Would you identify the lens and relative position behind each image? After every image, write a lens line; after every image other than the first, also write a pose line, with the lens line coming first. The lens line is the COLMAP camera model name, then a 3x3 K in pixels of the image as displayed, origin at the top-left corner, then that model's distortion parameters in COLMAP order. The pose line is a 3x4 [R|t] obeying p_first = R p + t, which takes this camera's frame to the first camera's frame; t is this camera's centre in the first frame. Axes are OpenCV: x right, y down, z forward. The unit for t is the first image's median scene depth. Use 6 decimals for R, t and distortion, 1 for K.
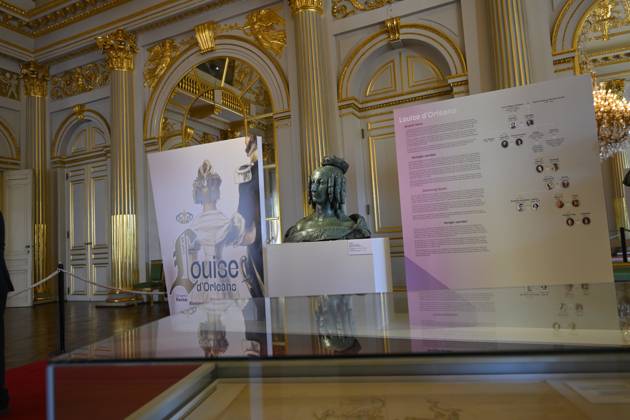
lens RADIAL K [[439.9, 0, 315.0], [0, 439.9, 210.0], [0, 0, 1]] dist [0.000907, 0.000188]
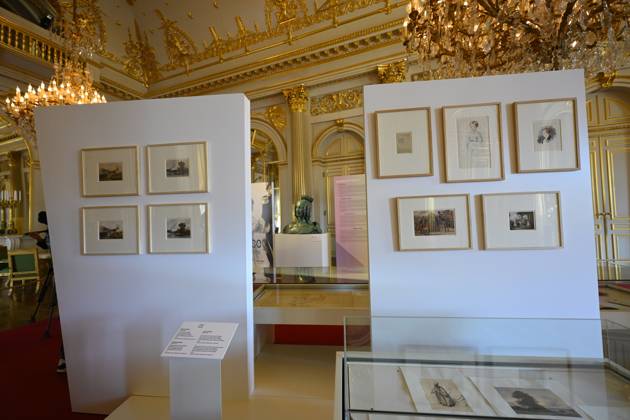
lens RADIAL K [[264.3, 0, 315.0], [0, 264.3, 210.0], [0, 0, 1]] dist [-0.000264, 0.000157]
pose [[0.997843, 0.032808, 0.056857, 0.009723], [-0.035298, 0.998436, 0.043345, -0.097161], [-0.055346, -0.045259, 0.997441, -0.296922]]
